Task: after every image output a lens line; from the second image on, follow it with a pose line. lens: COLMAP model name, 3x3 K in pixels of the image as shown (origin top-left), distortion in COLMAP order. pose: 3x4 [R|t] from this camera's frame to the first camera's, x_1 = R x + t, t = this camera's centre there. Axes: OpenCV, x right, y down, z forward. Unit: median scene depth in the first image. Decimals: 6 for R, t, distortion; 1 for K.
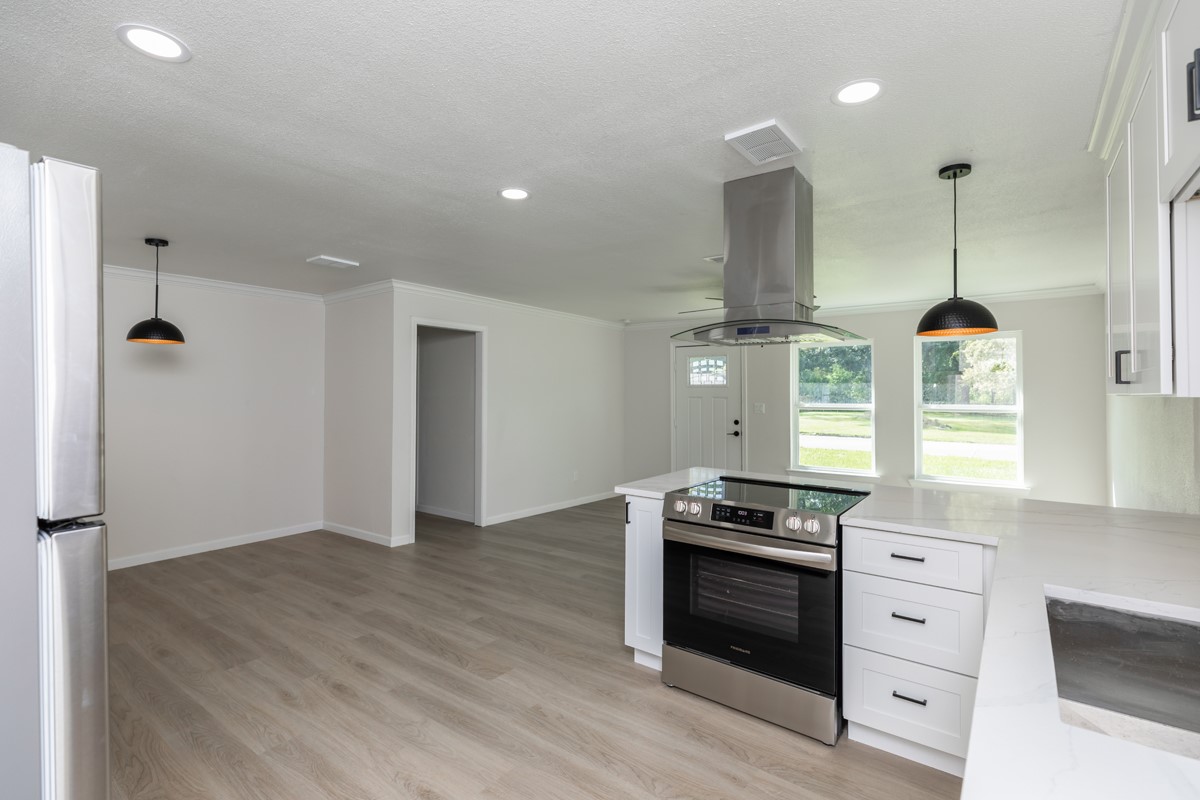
lens RADIAL K [[564.7, 0, 600.0], [0, 564.7, 400.0], [0, 0, 1]] dist [-0.004264, -0.000170]
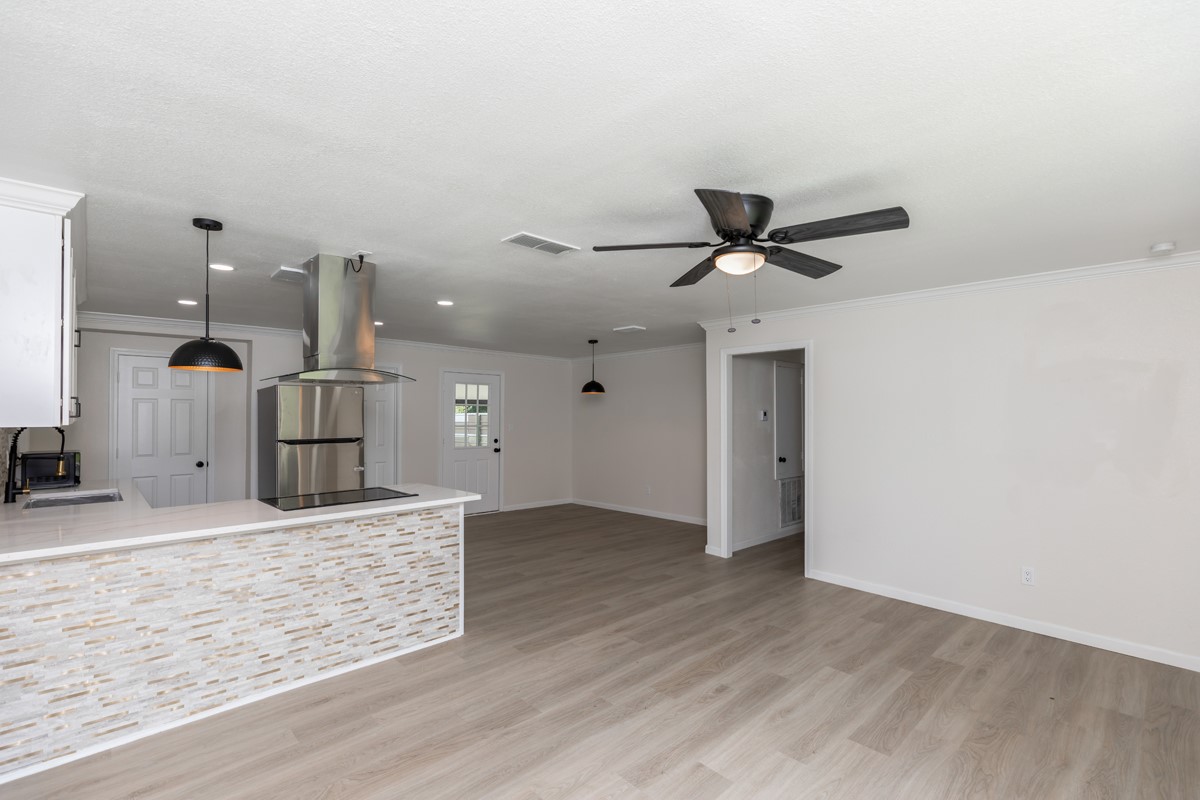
lens RADIAL K [[538.1, 0, 593.5], [0, 538.1, 409.8], [0, 0, 1]] dist [0.002999, 0.000465]
pose [[-0.176353, -0.011990, -0.984254, 0.771327], [-0.009540, 0.999900, -0.010471, -0.018551], [0.984281, 0.007543, -0.176449, 0.971581]]
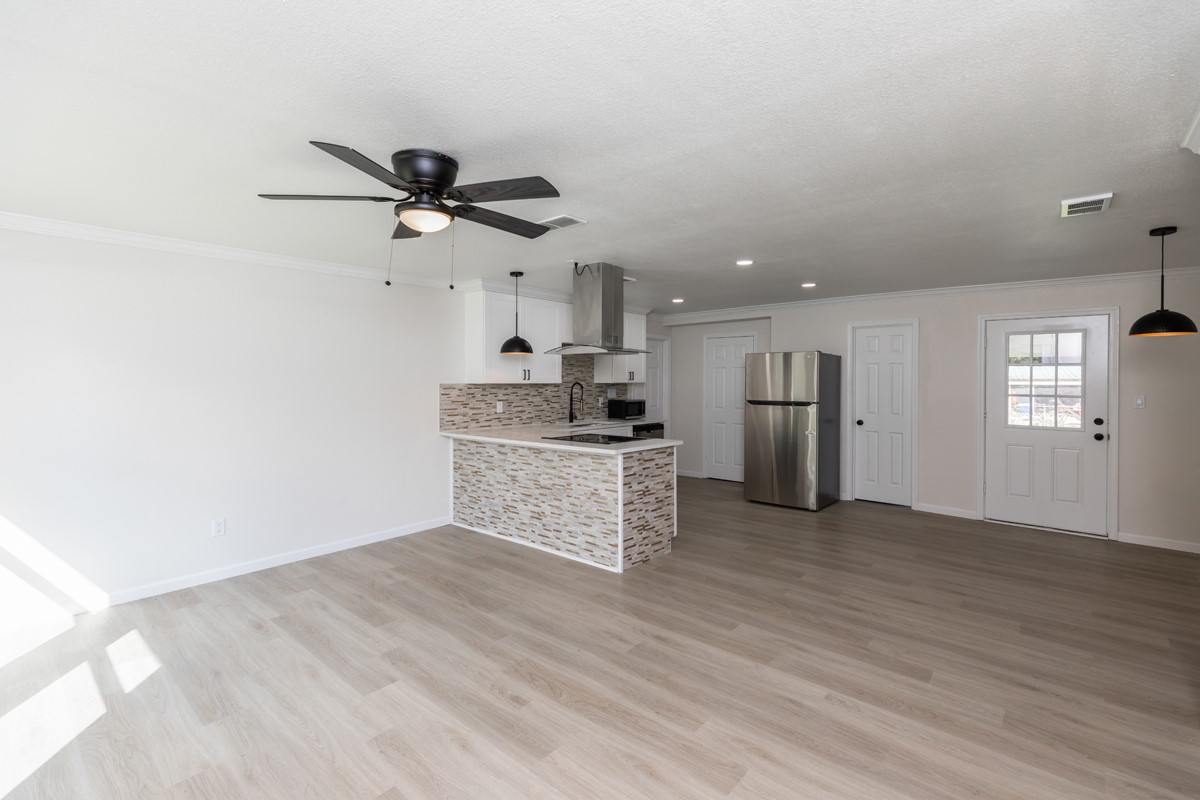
lens RADIAL K [[548.5, 0, 594.7], [0, 548.5, 383.3], [0, 0, 1]] dist [0.001115, 0.000630]
pose [[-0.996506, -0.005637, 0.083327, 0.082141], [-0.004304, 0.999860, 0.016163, -0.022711], [-0.083407, 0.015748, -0.996391, 1.481275]]
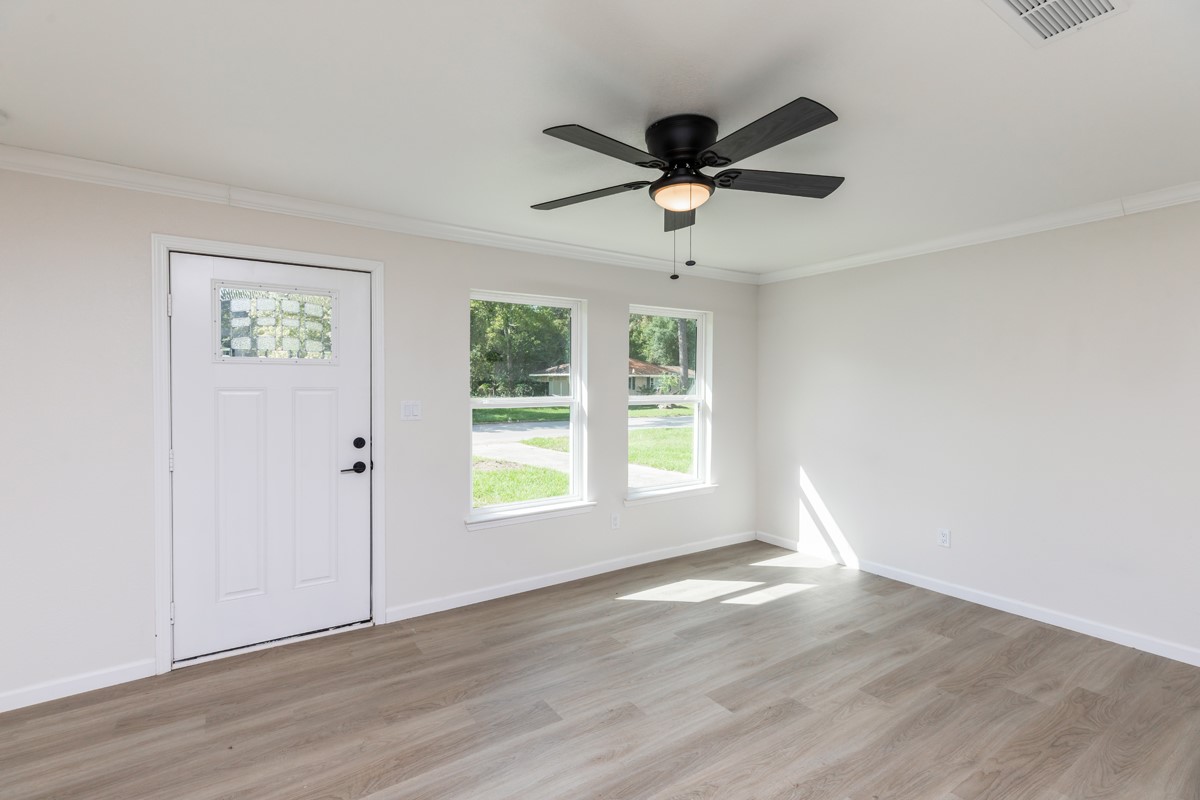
lens RADIAL K [[544.4, 0, 592.7], [0, 544.4, 396.1], [0, 0, 1]] dist [0.001175, 0.000287]
pose [[0.338639, -0.021928, 0.940661, -0.156952], [0.008930, 0.999758, 0.020090, -0.008395], [-0.940874, 0.001597, 0.338753, 0.935939]]
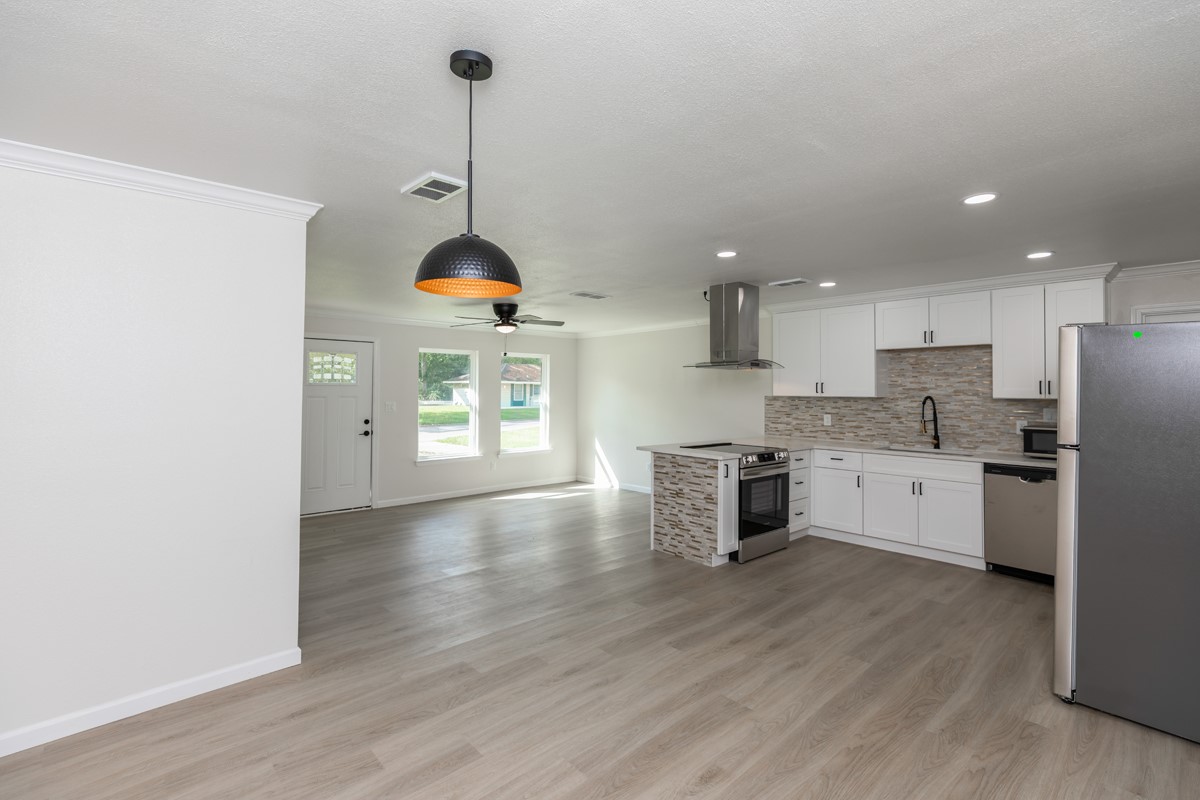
lens RADIAL K [[548.5, 0, 594.7], [0, 548.5, 383.3], [0, 0, 1]] dist [0.001115, 0.000630]
pose [[0.189131, 0.011499, 0.981884, -0.875429], [0.005711, 0.999902, -0.012810, -0.018575], [-0.981935, 0.008030, 0.189047, 0.596425]]
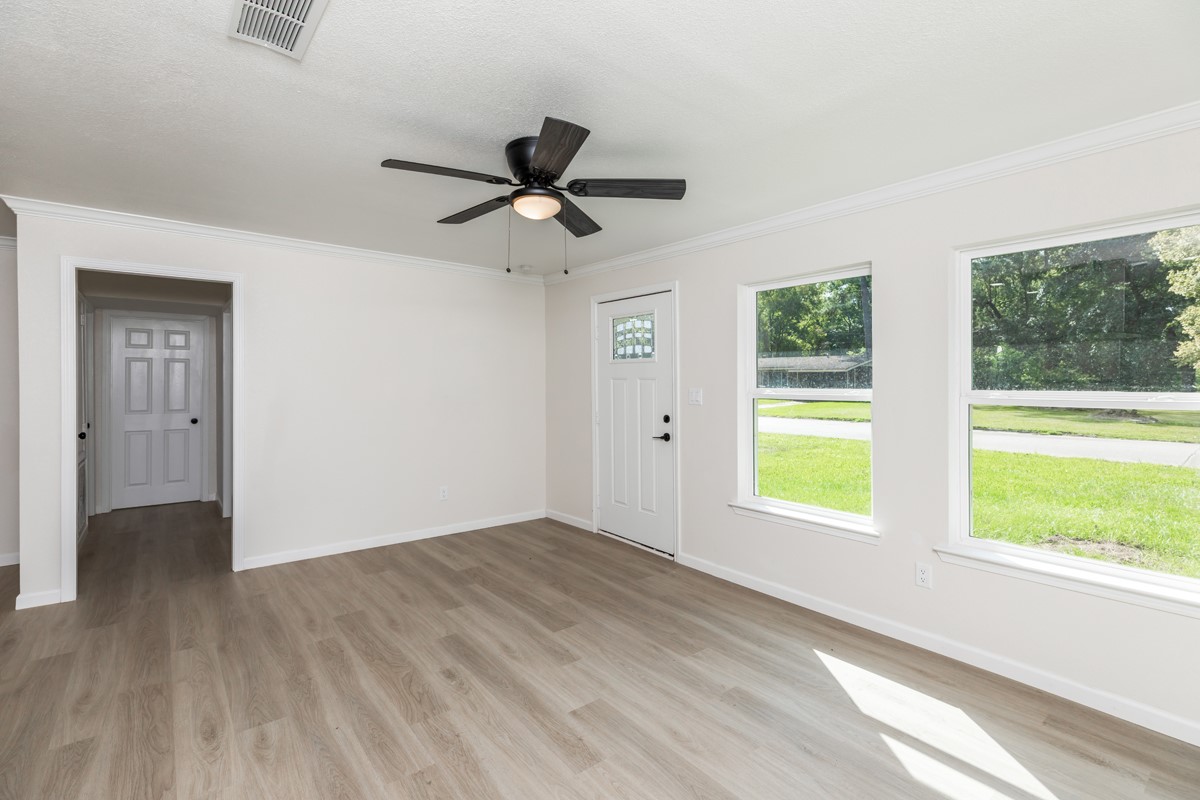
lens RADIAL K [[548.5, 0, 594.7], [0, 548.5, 383.3], [0, 0, 1]] dist [0.001115, 0.000630]
pose [[0.967773, -0.002117, -0.251817, 0.444031], [0.001404, 0.999994, -0.003011, 0.002782], [0.251822, 0.002561, 0.967770, 0.553537]]
